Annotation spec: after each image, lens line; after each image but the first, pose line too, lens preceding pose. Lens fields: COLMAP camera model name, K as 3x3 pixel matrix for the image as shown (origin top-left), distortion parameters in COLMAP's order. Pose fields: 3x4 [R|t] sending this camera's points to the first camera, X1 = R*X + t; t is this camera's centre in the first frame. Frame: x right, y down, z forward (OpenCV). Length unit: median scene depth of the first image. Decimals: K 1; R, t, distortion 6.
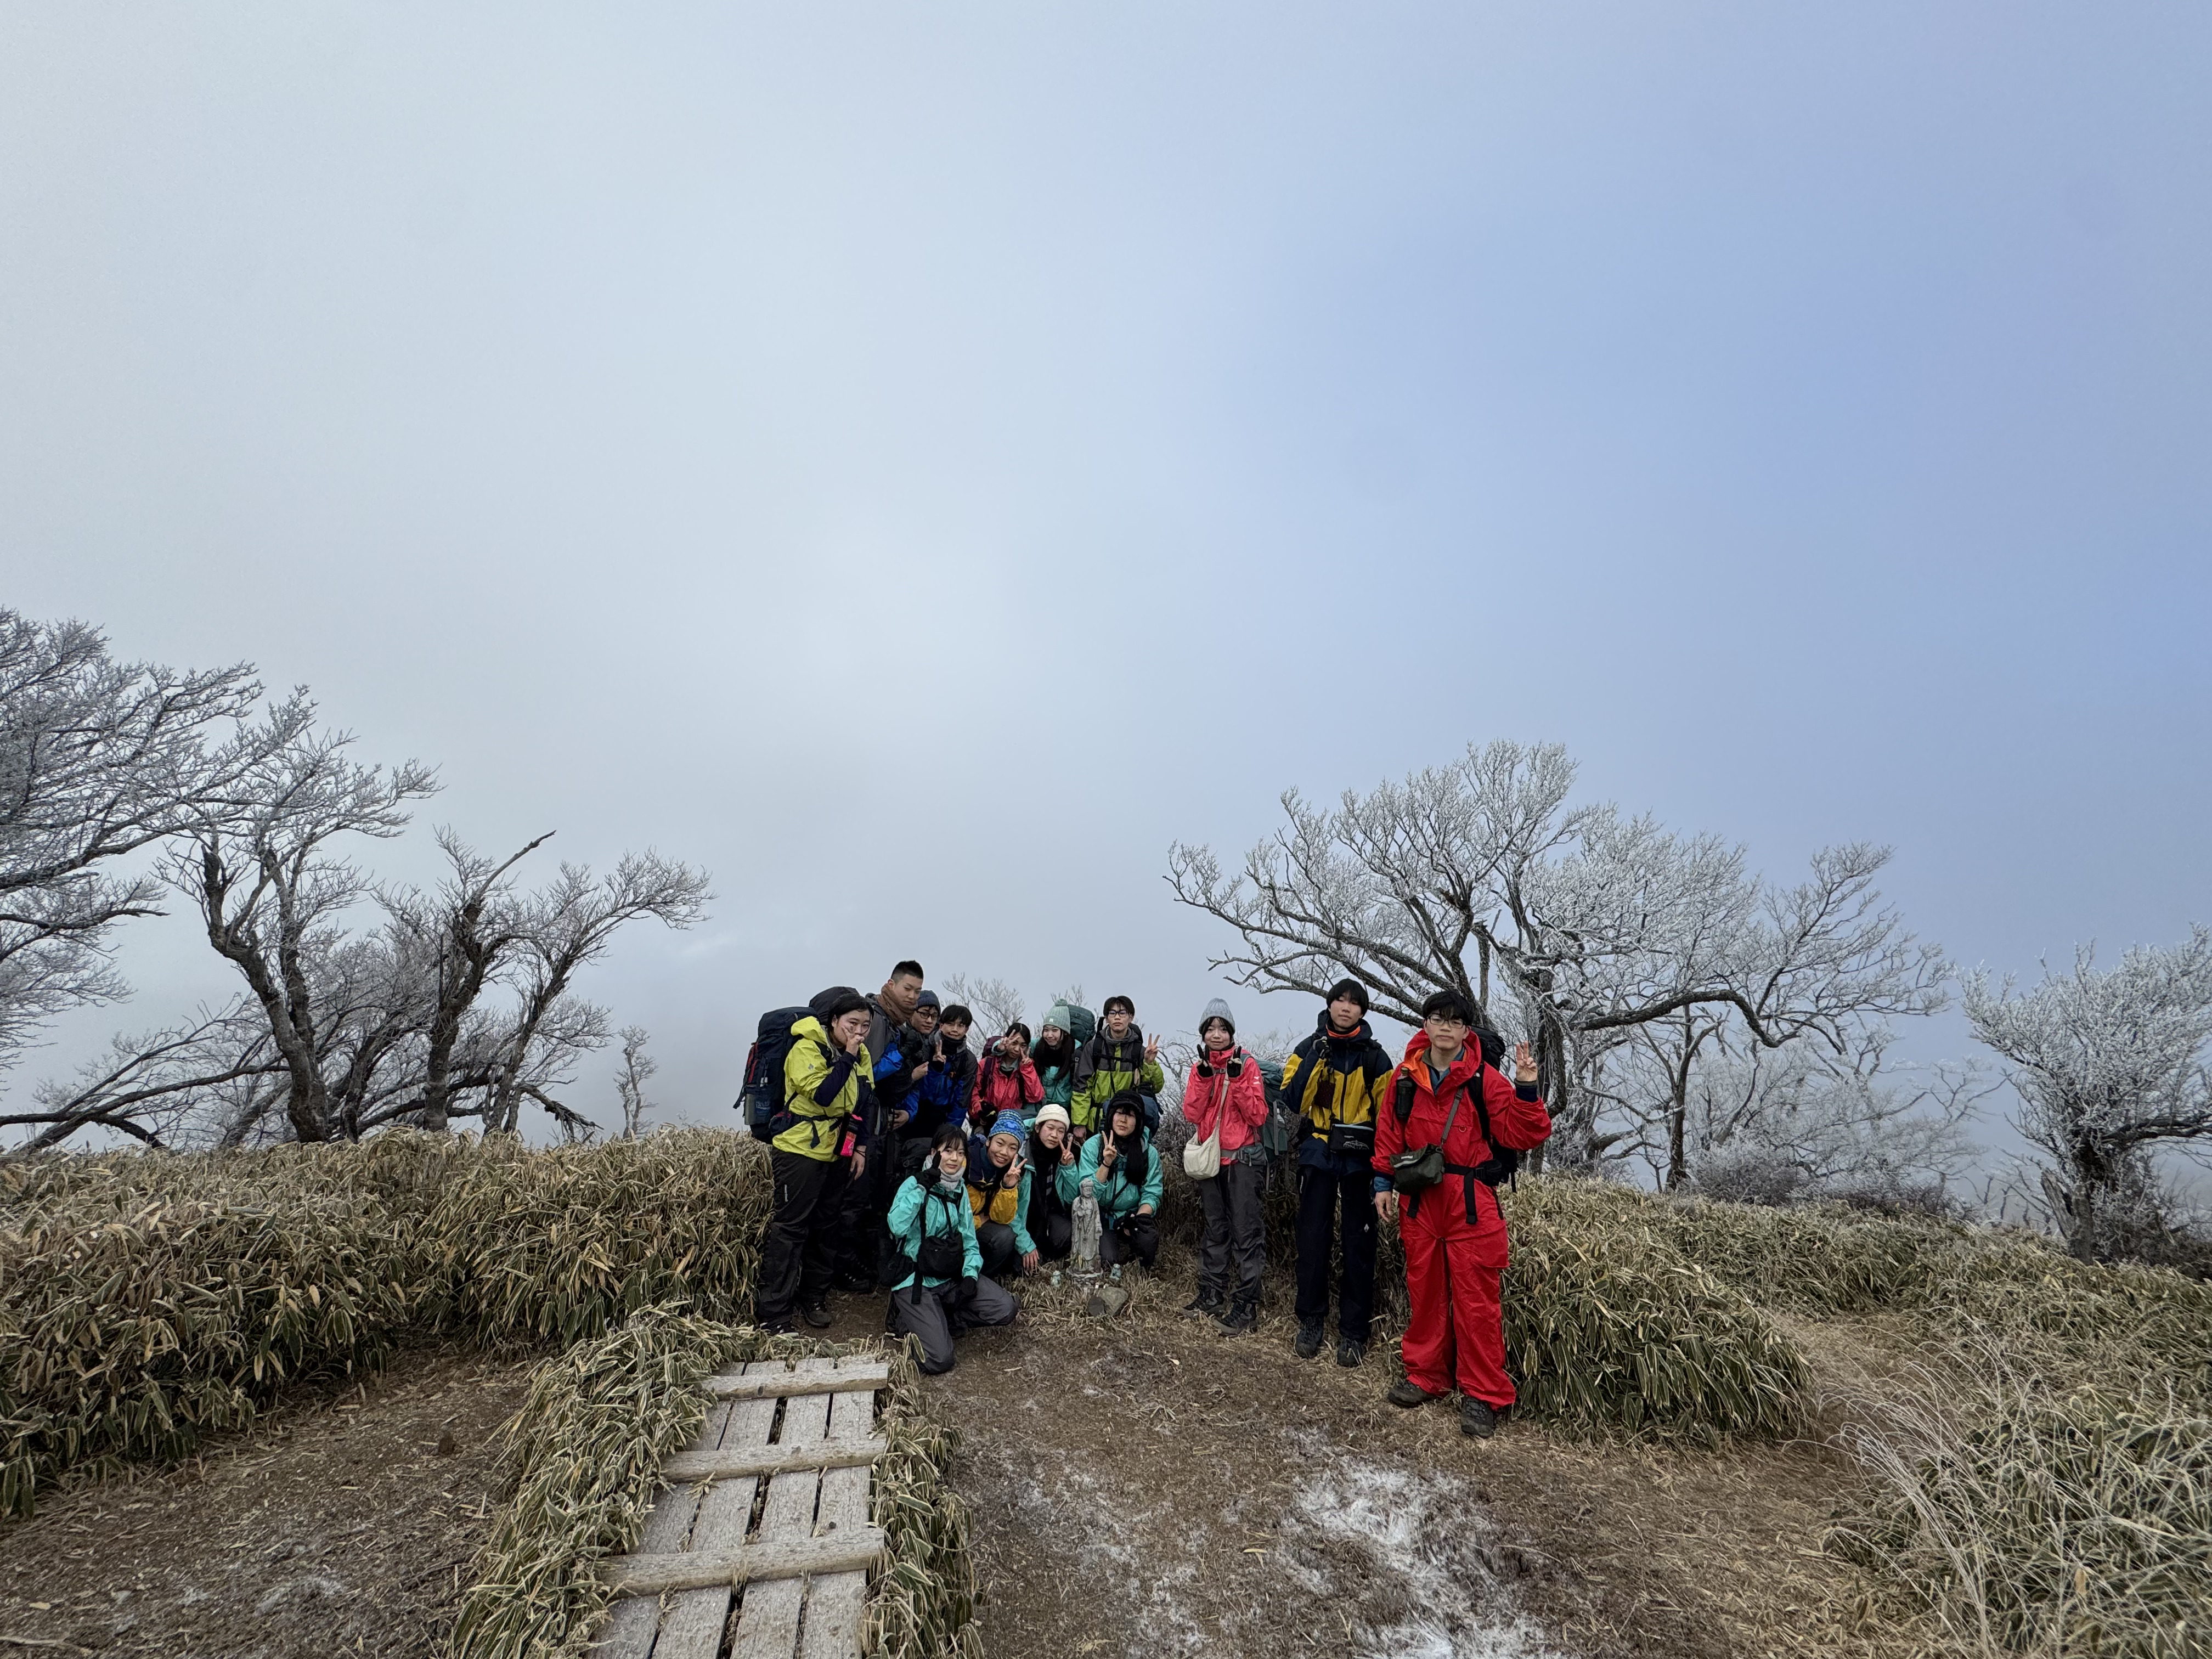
lens RADIAL K [[879.0, 0, 1088.5], [0, 879.0, 829.1], [0, 0, 1]] dist [0.002690, -0.000542]
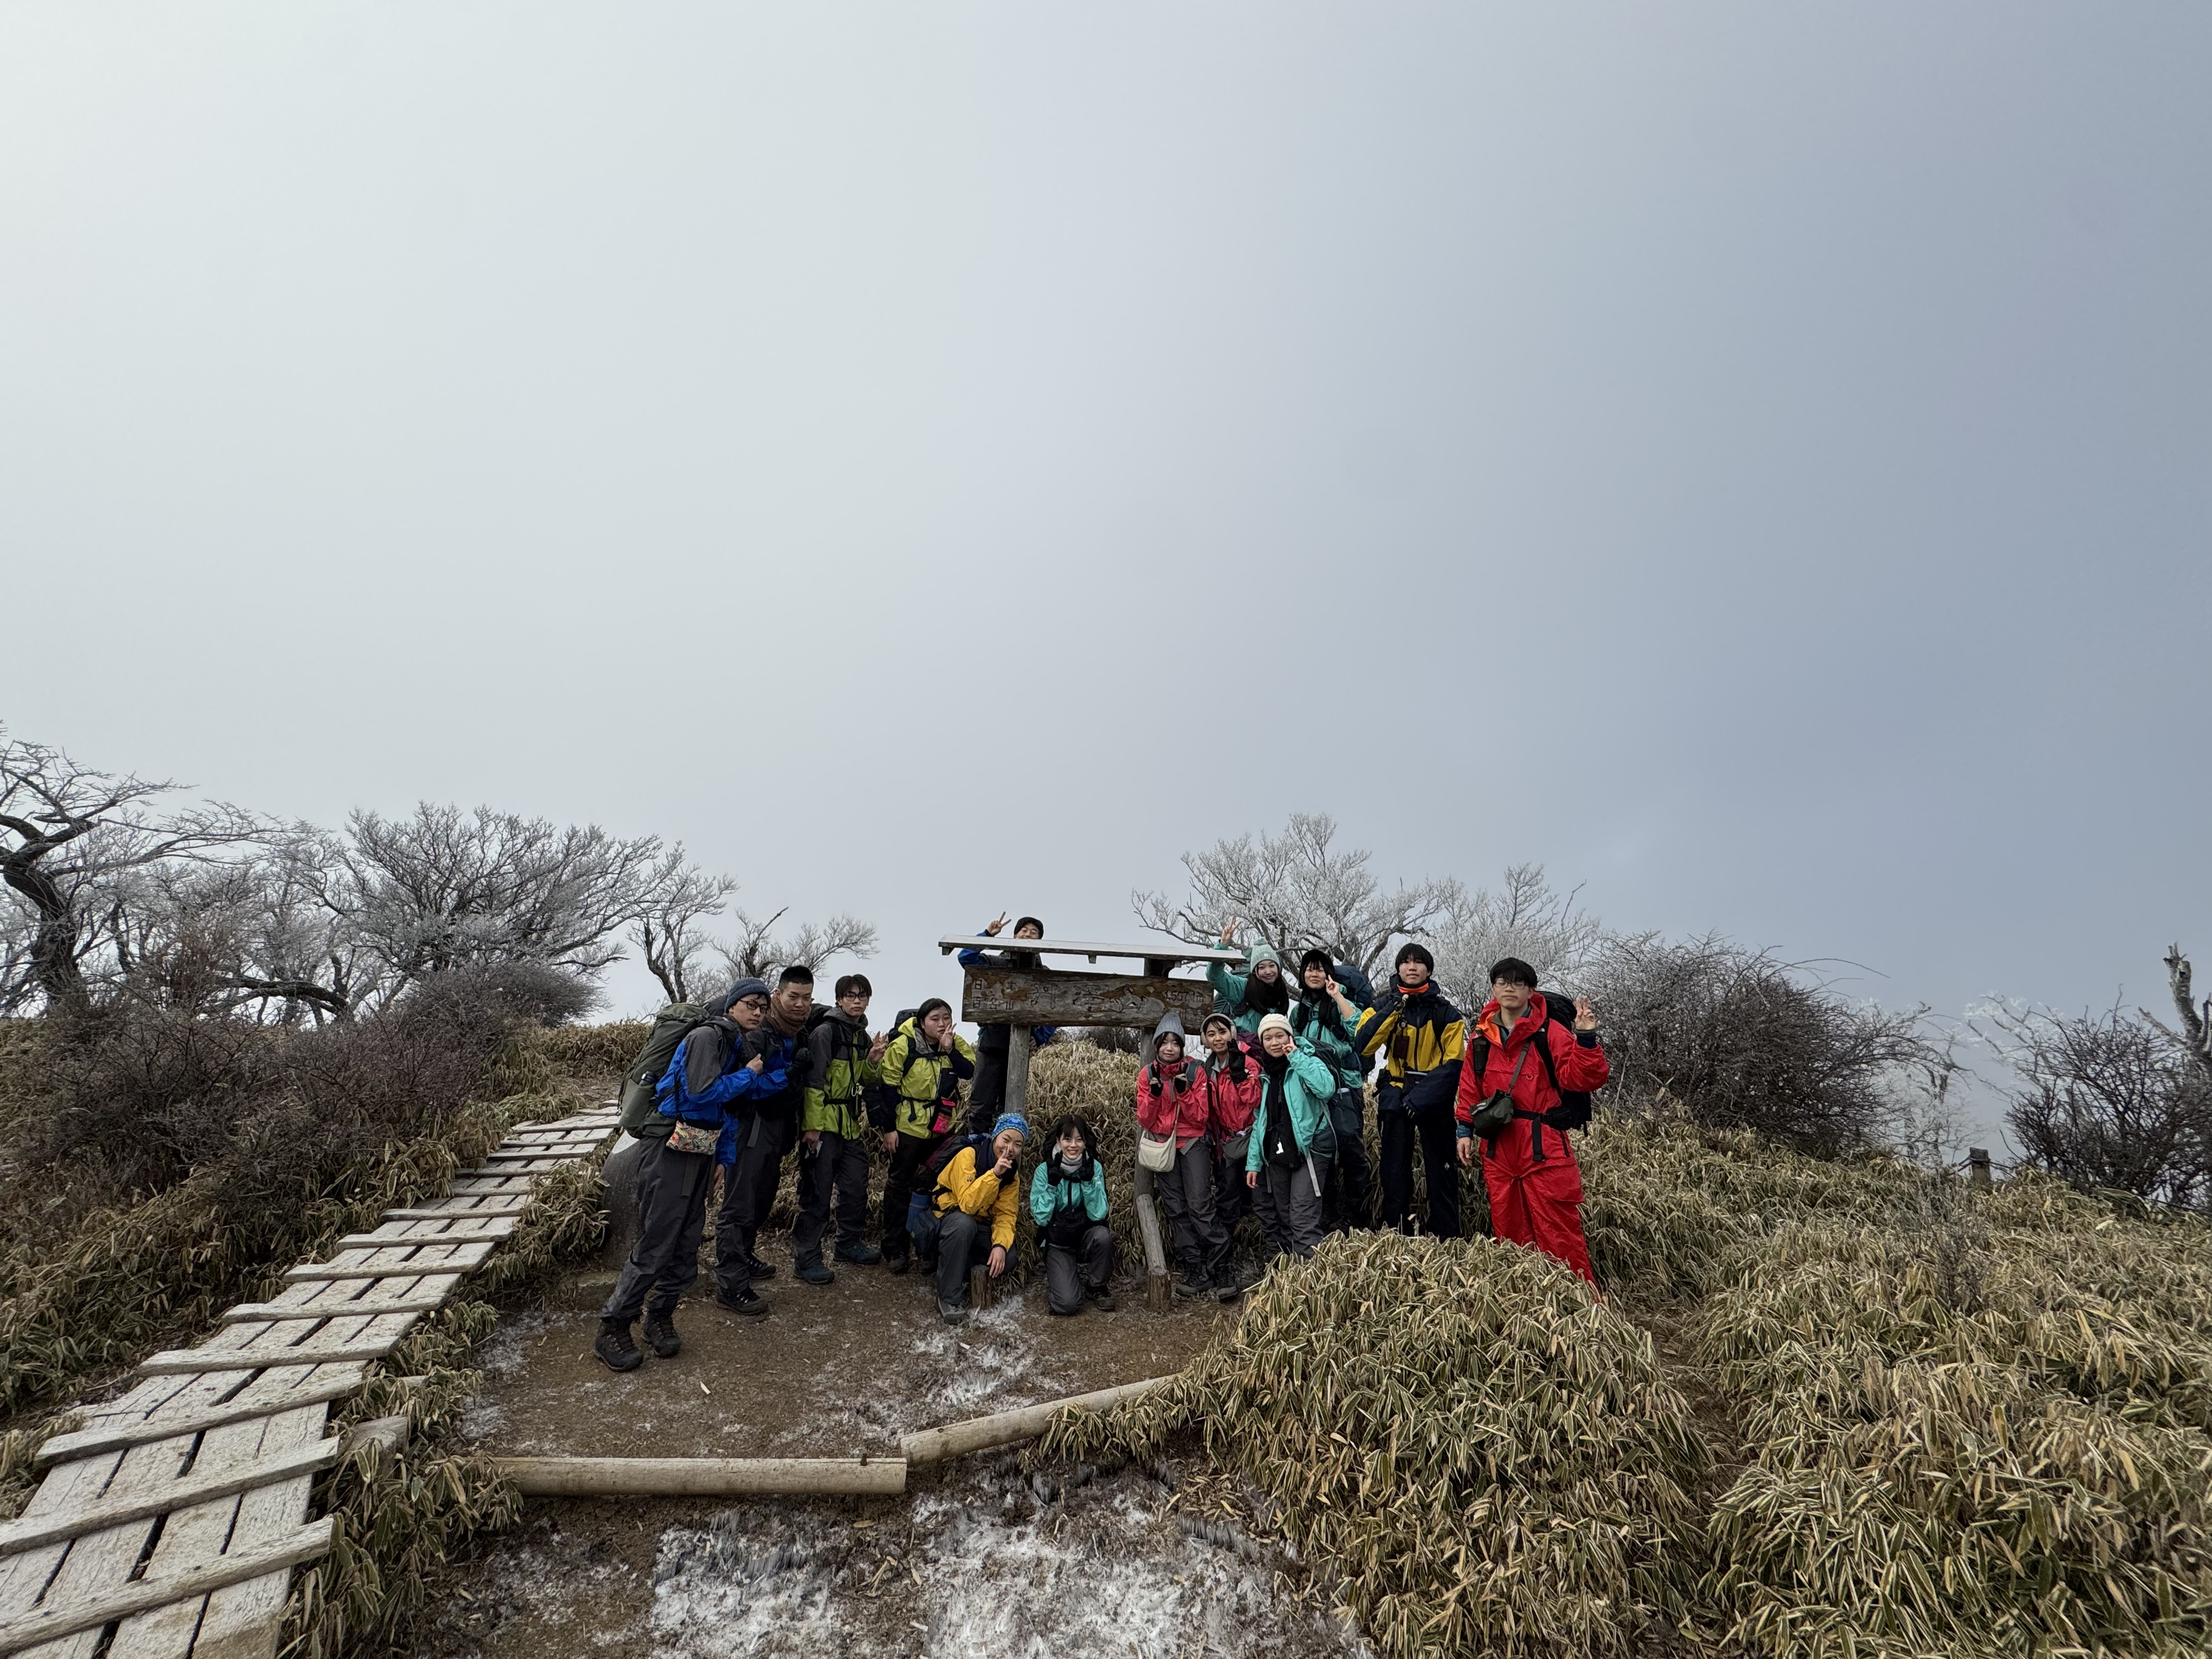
lens RADIAL K [[879.0, 0, 1116.8], [0, 879.0, 821.2], [0, 0, 1]] dist [0.002690, -0.000542]
pose [[0.959998, -0.082582, -0.267553, 0.620791], [0.067947, 0.995665, -0.063521, -0.014840], [0.271638, 0.042800, 0.961447, -0.675155]]
